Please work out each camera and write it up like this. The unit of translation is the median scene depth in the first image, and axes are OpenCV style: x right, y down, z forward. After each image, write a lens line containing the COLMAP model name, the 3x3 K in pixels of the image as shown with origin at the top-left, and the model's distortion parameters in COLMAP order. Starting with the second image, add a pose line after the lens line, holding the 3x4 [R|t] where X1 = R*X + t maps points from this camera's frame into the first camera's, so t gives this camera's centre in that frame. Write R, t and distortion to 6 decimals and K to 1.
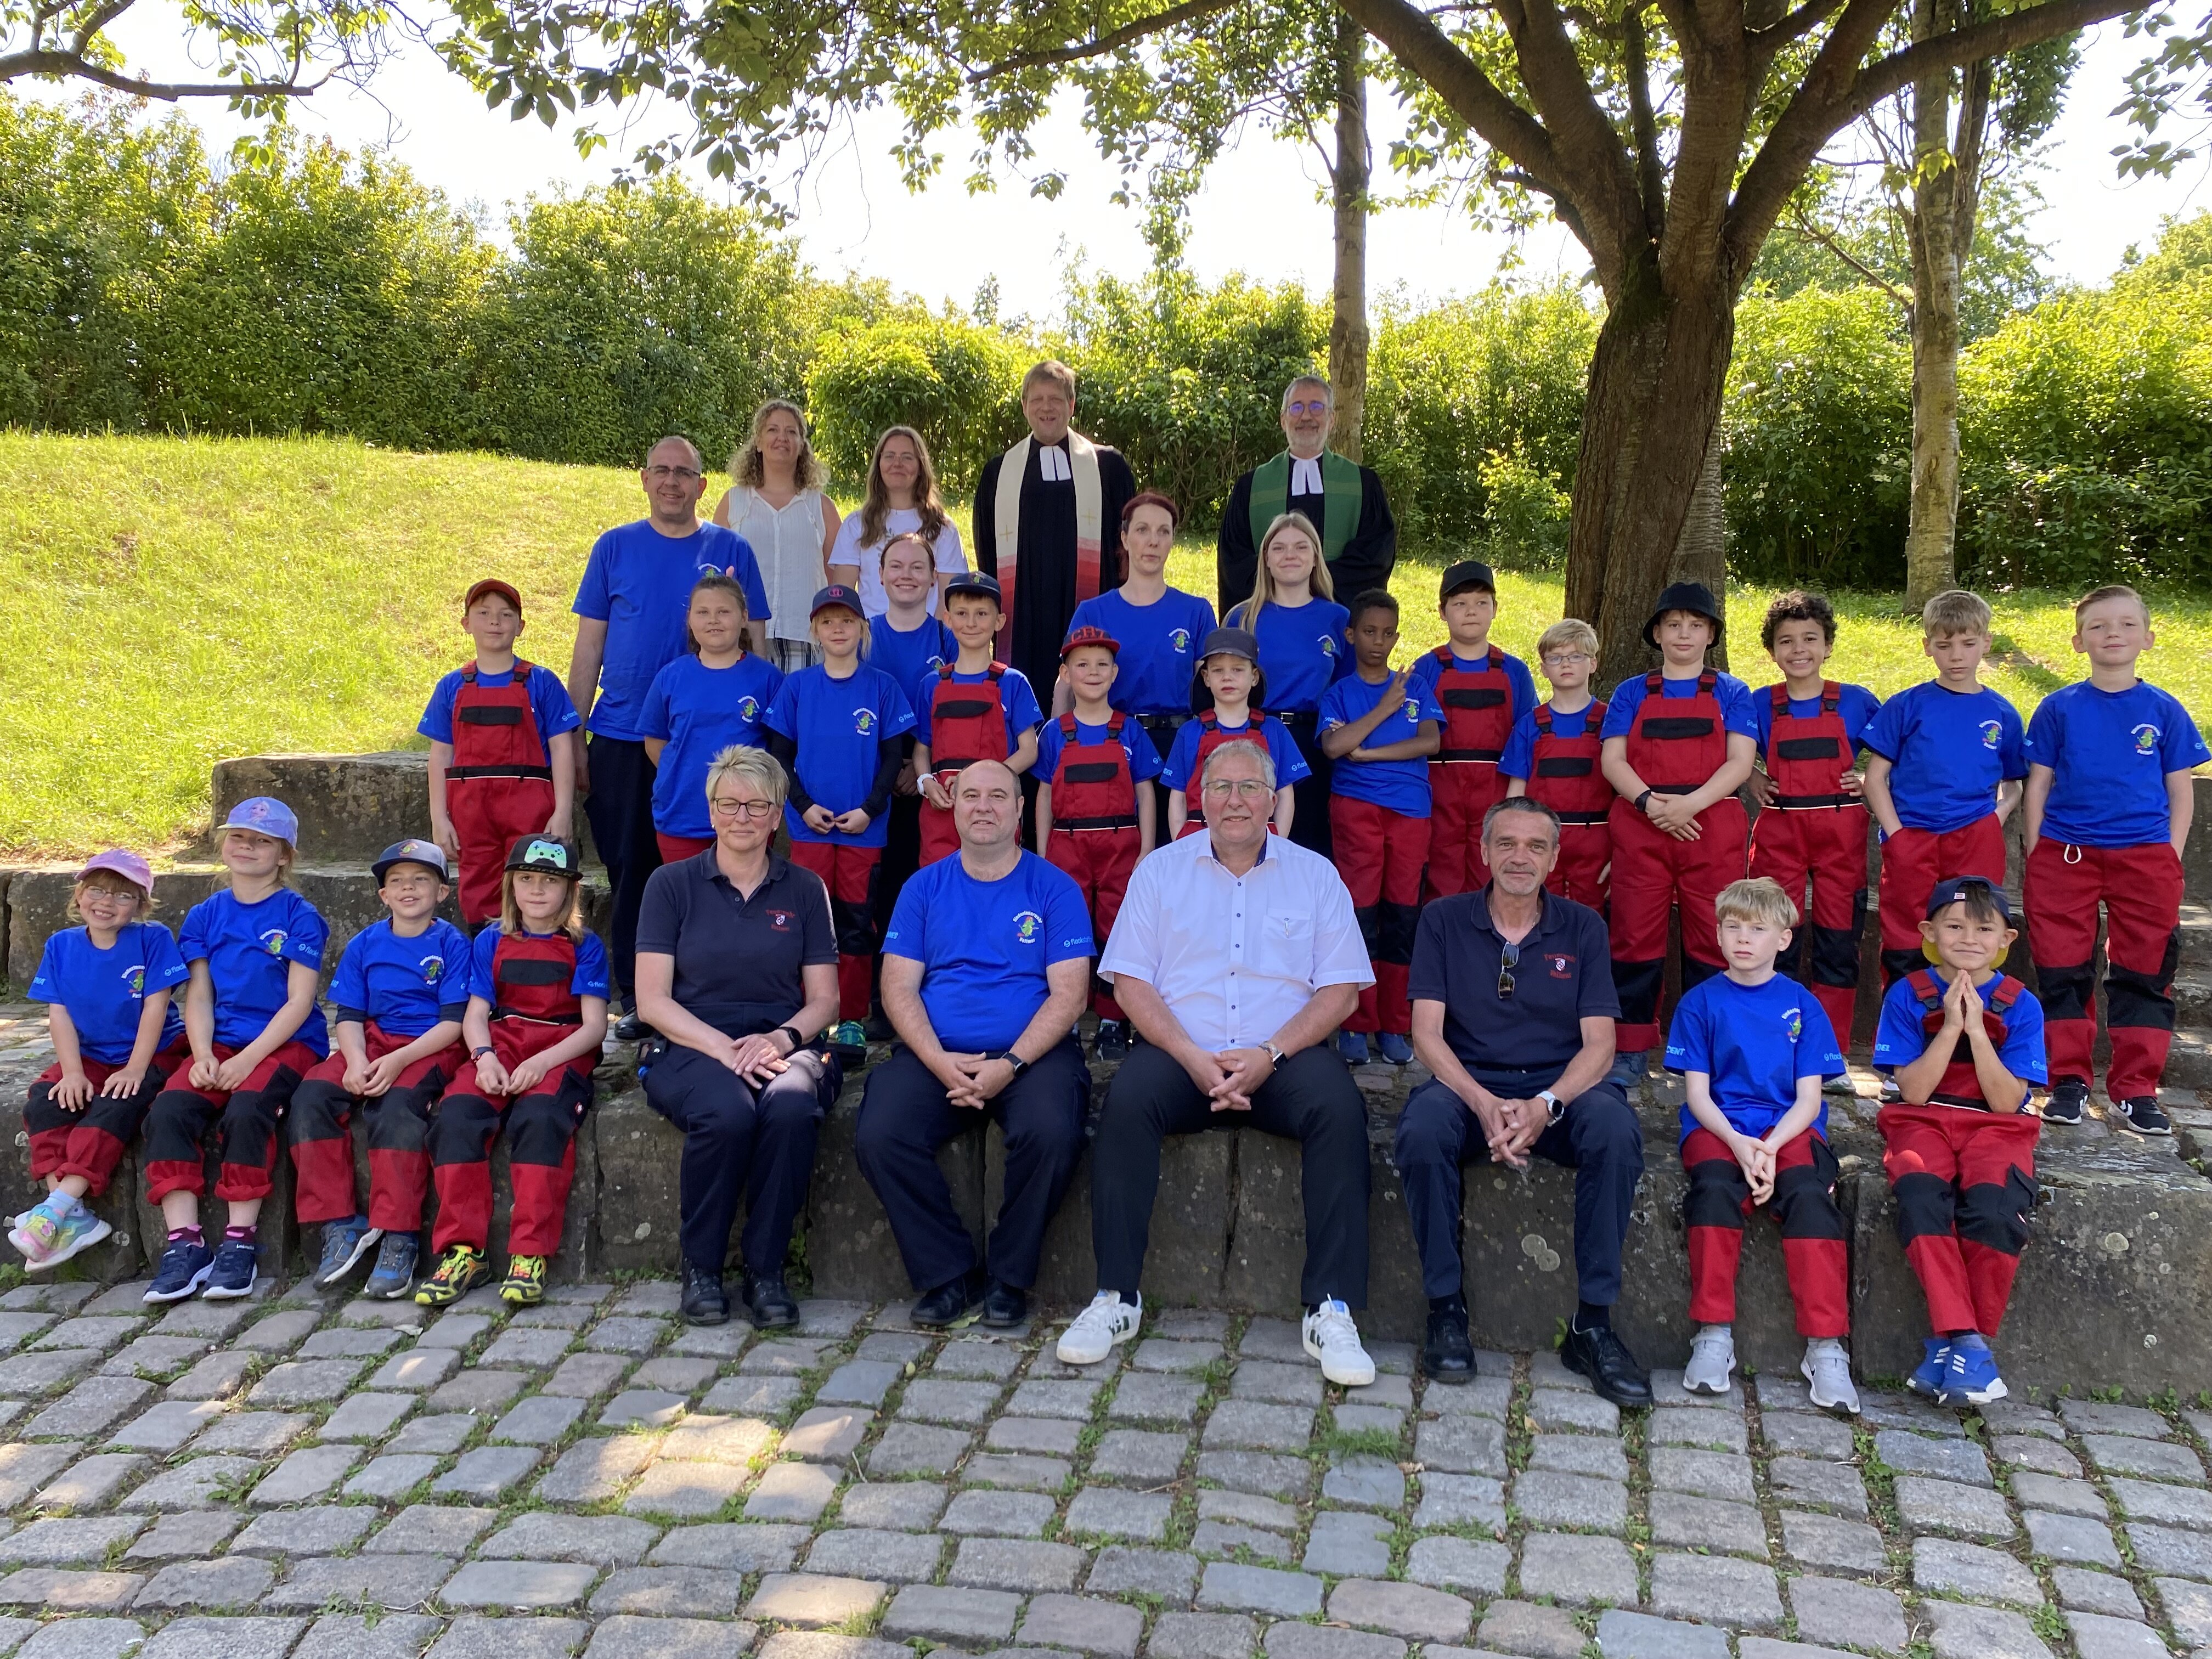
lens RADIAL K [[1650.5, 0, 1097.4], [0, 1650.5, 854.9], [0, 0, 1]] dist [0.005806, -0.001983]
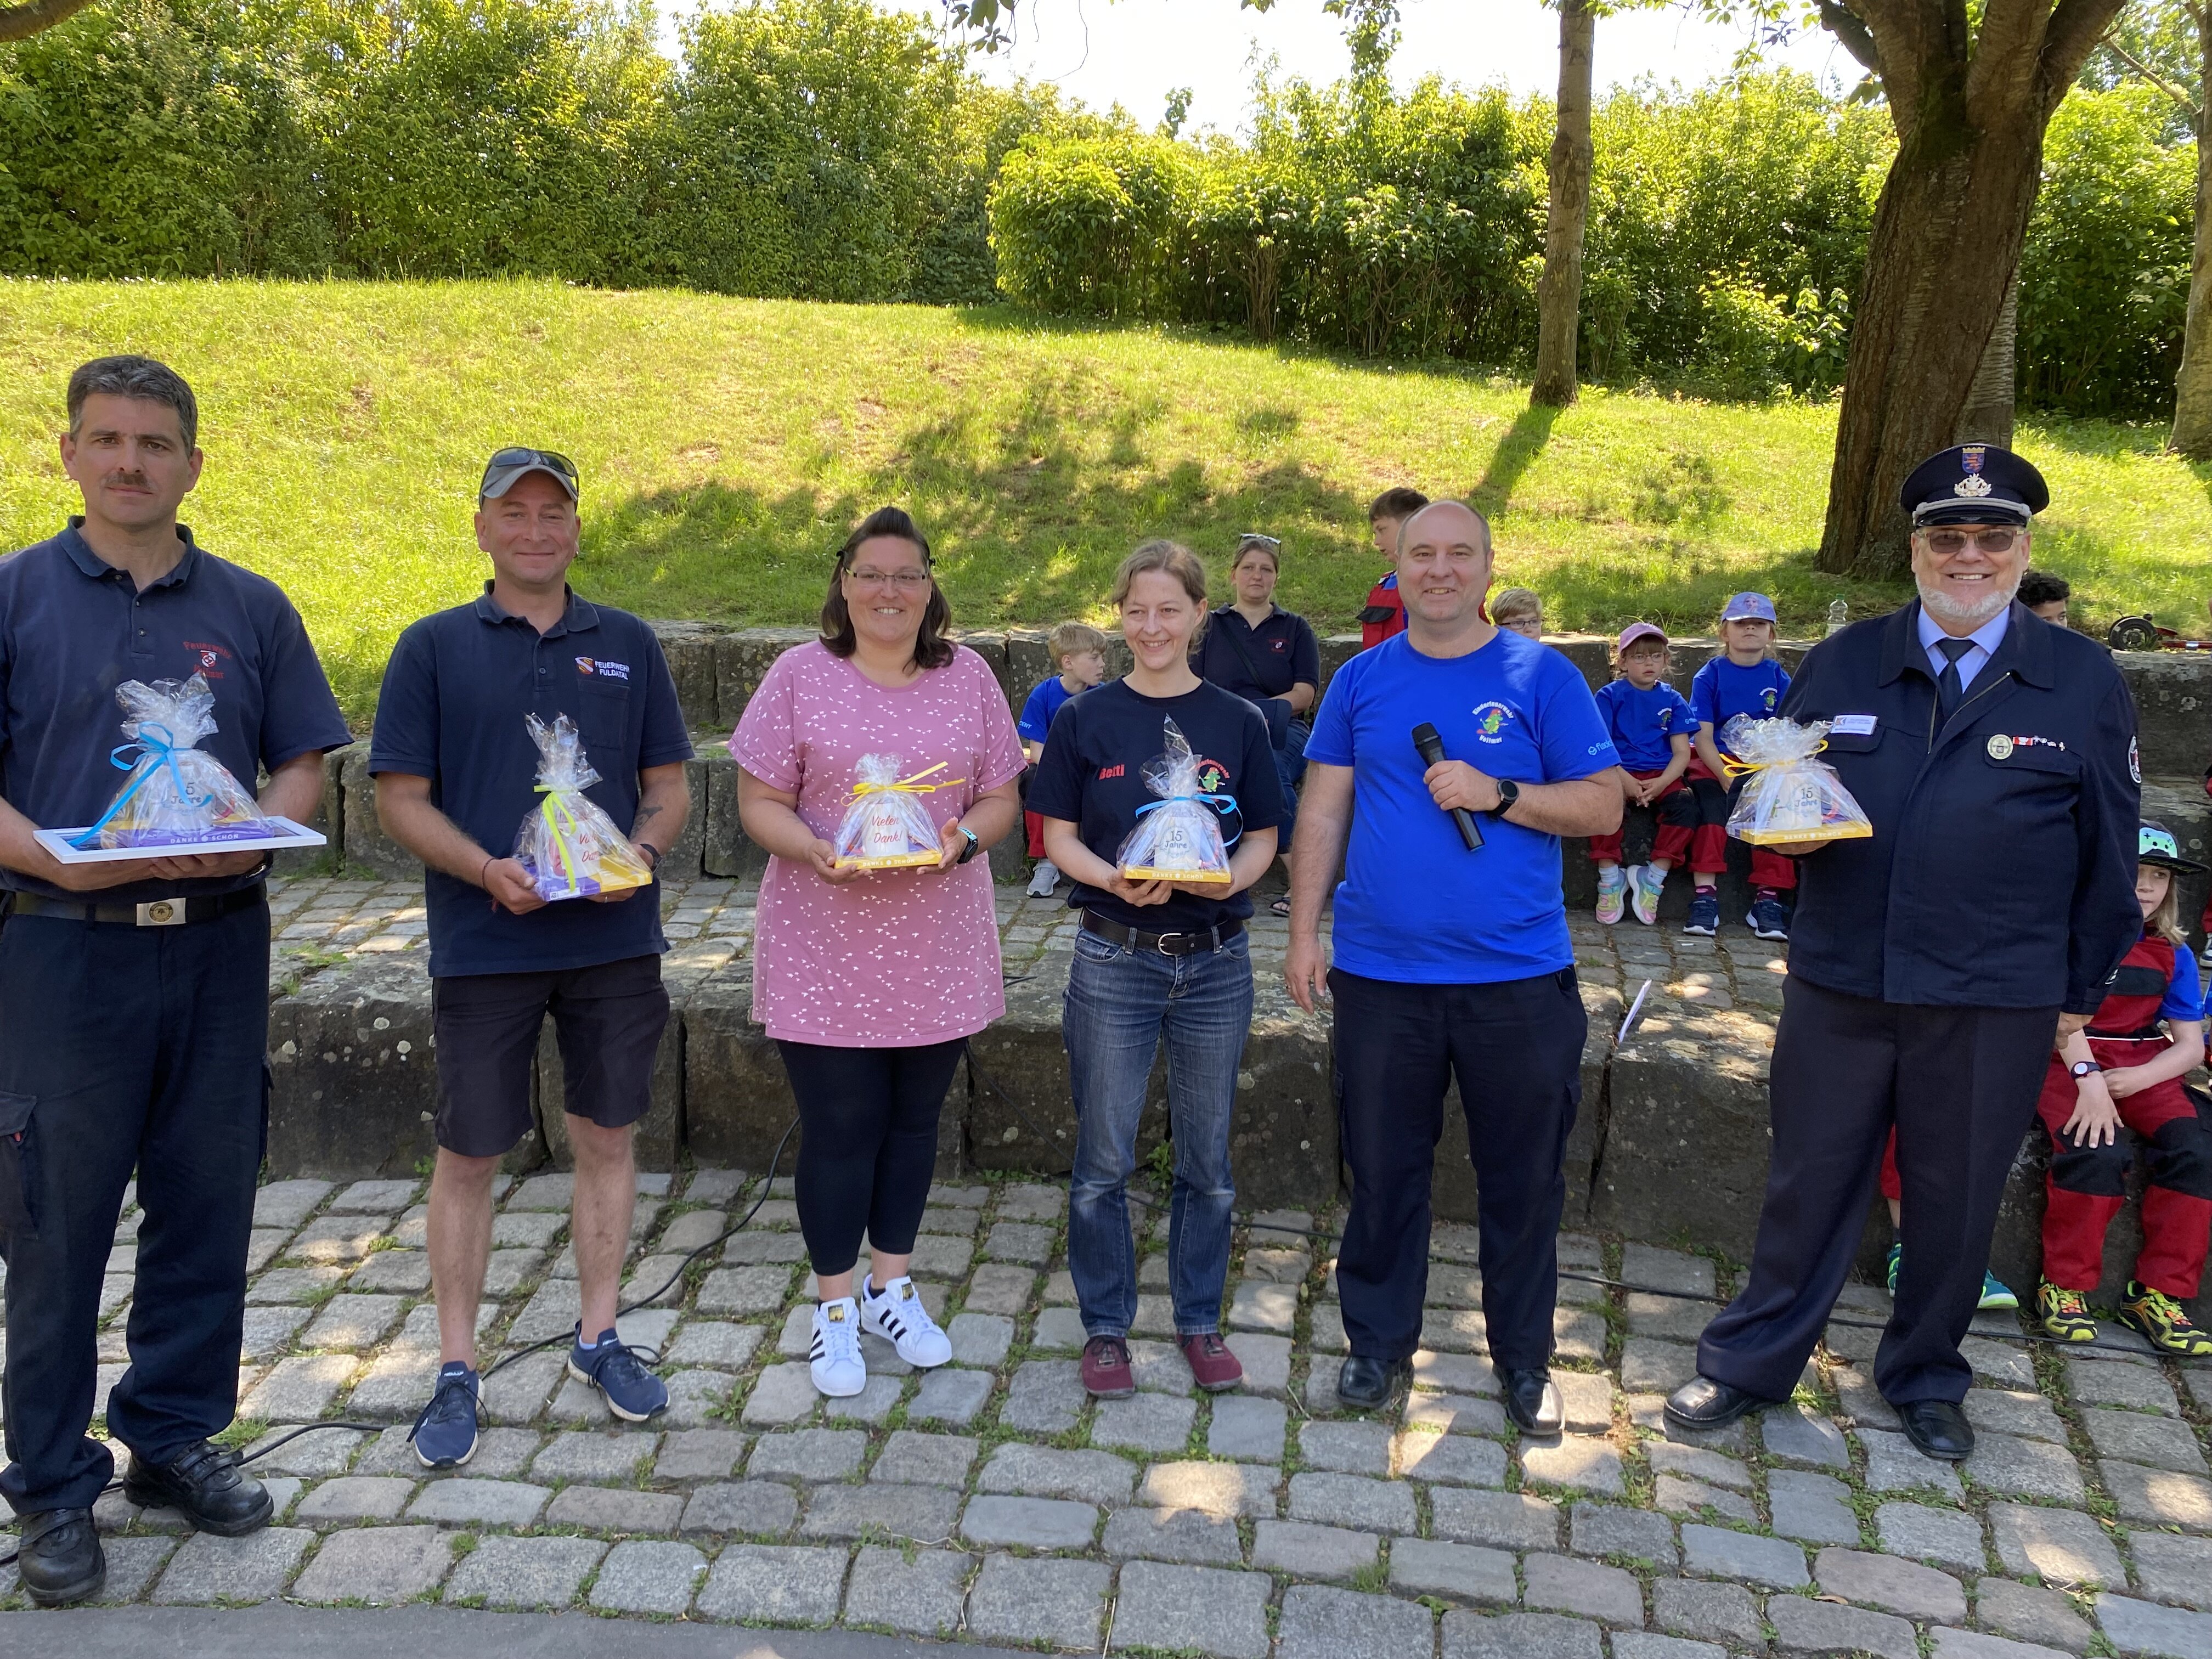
lens RADIAL K [[1654.3, 0, 1106.0], [0, 1654.3, 829.5], [0, 0, 1]] dist [0.000833, 0.000931]
pose [[0.997328, 0.011833, -0.072092, -0.049955], [-0.004710, 0.995158, 0.098180, -0.022986], [0.072905, -0.097578, 0.992554, -0.001558]]
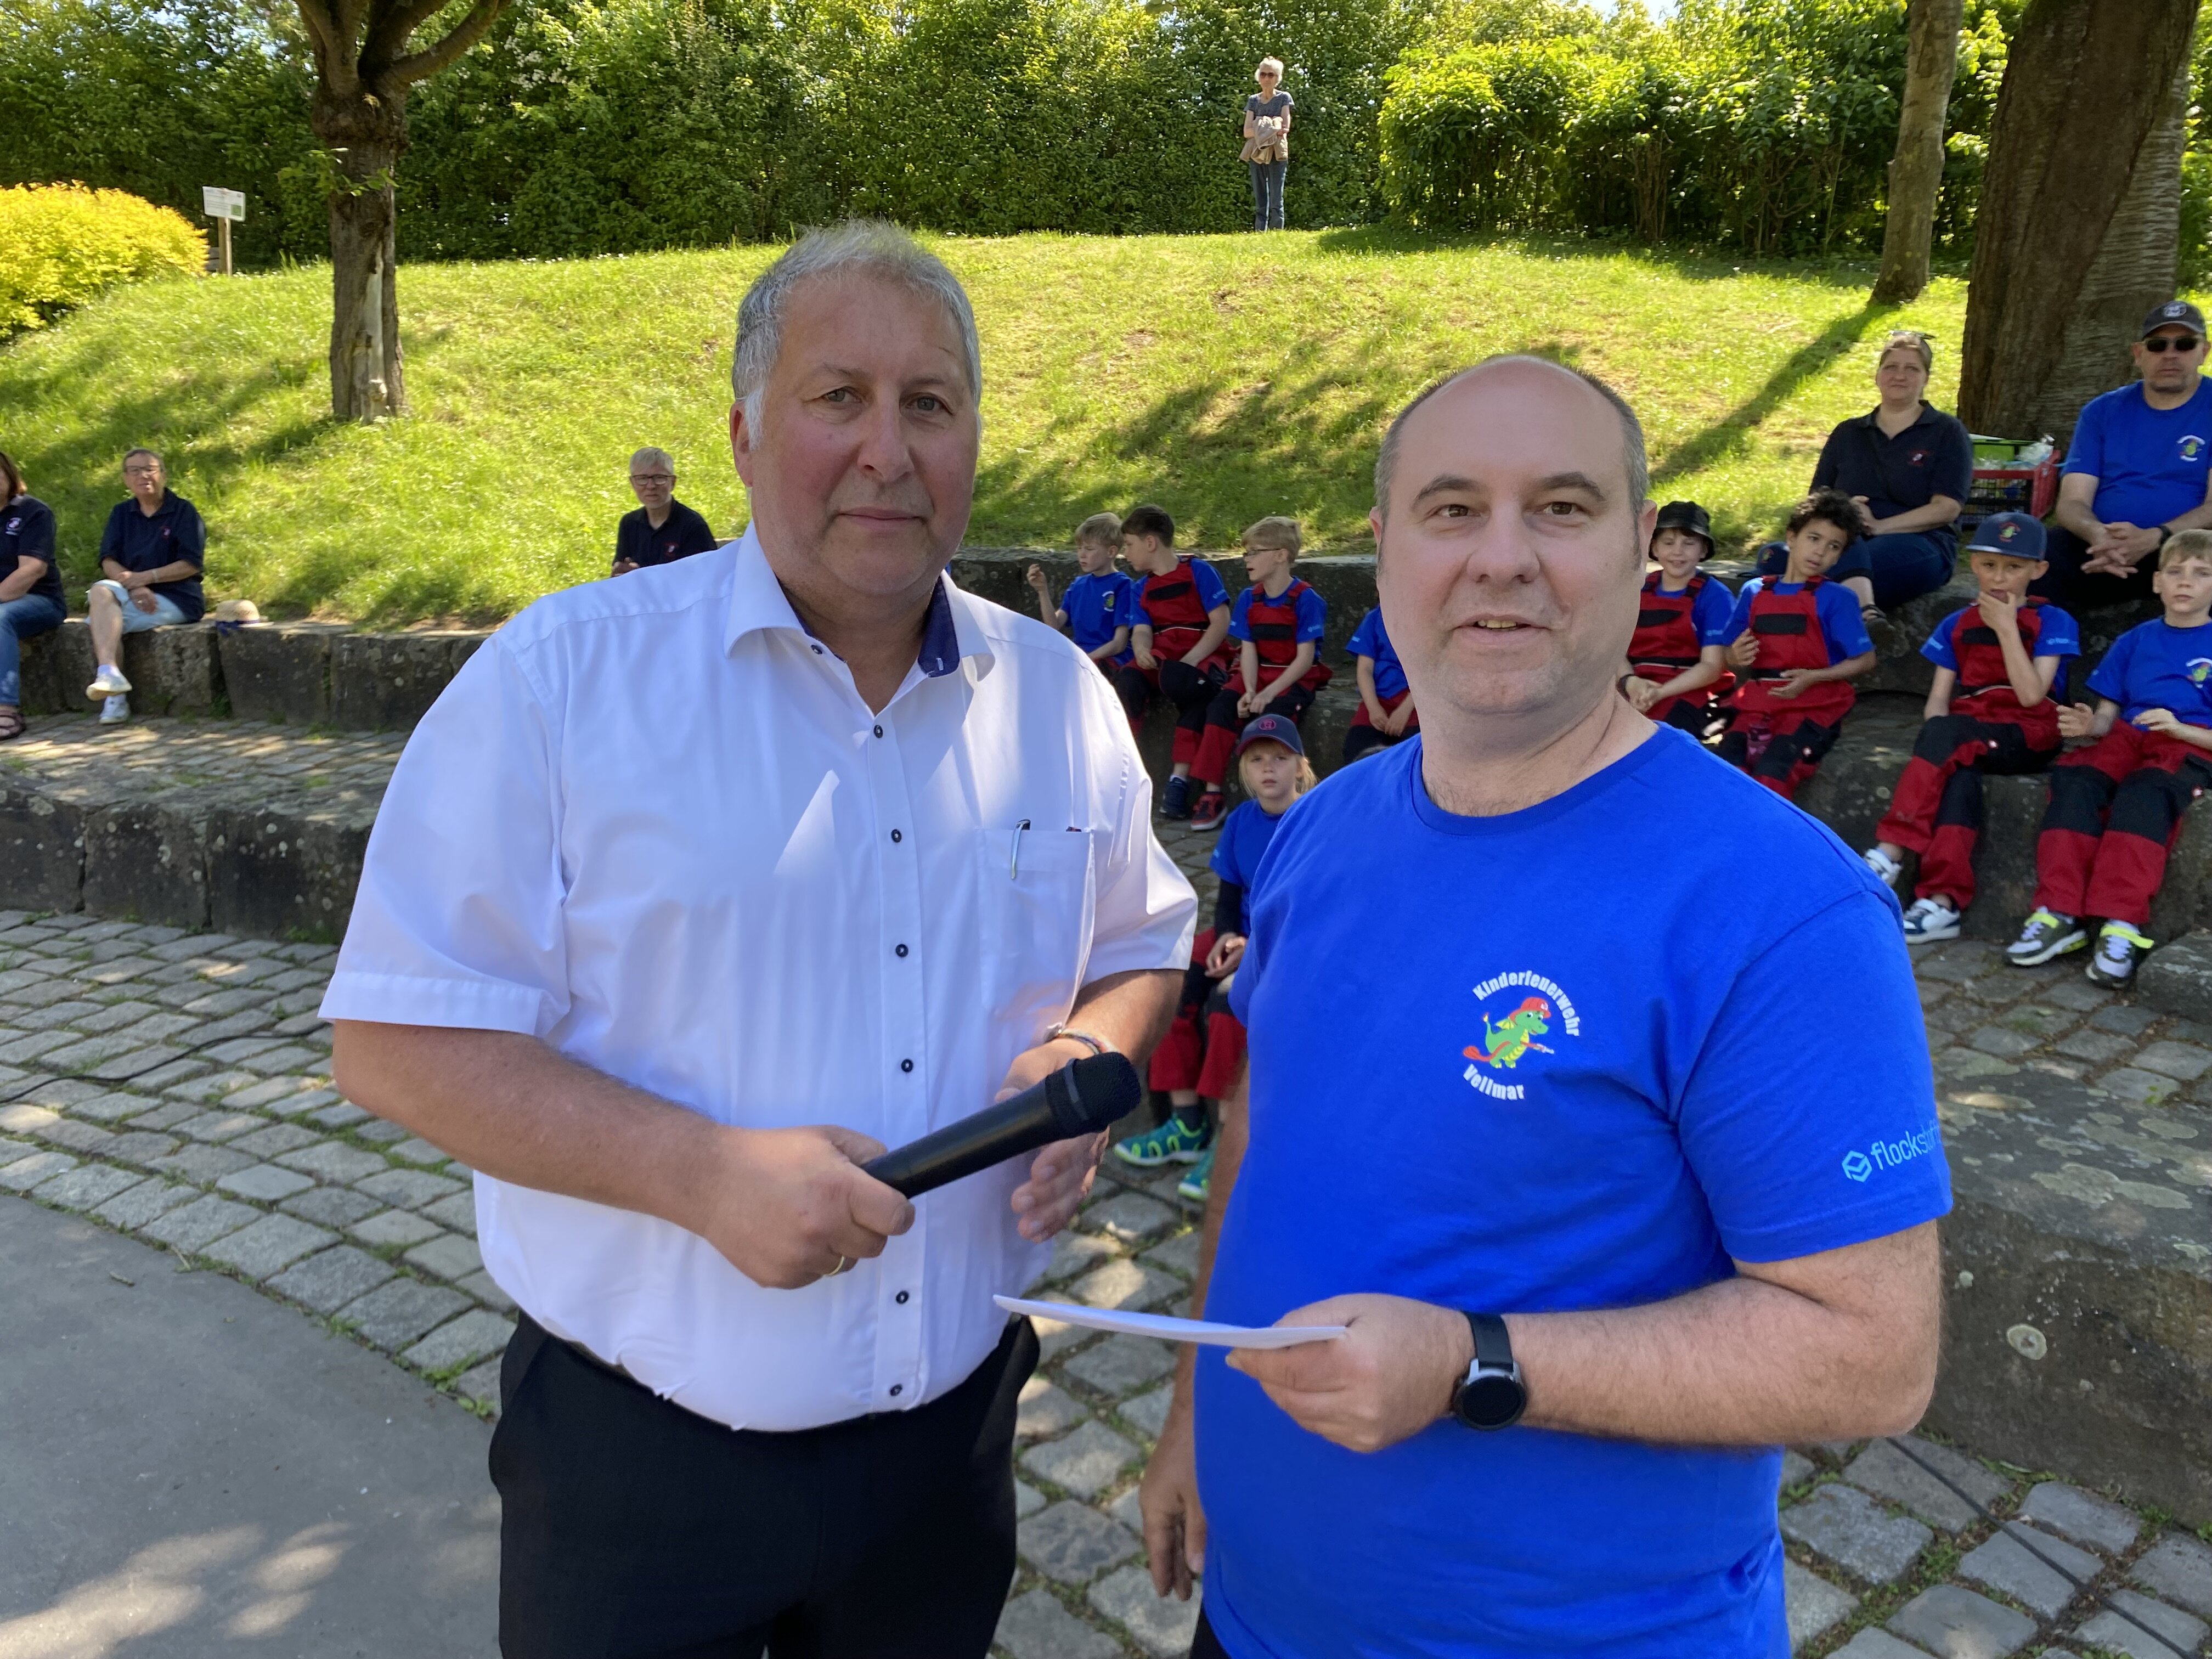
lens RADIAL K [[1654.3, 0, 1106.0], [0, 1654.3, 829.5], [0, 0, 1]] dist [0.000833, 0.000931]
pose [[0.889803, 0.087630, -0.447853, 0.234931], [-0.021754, 0.988420, 0.150178, -0.024981], [0.455827, -0.123886, 0.881405, 0.017266]]
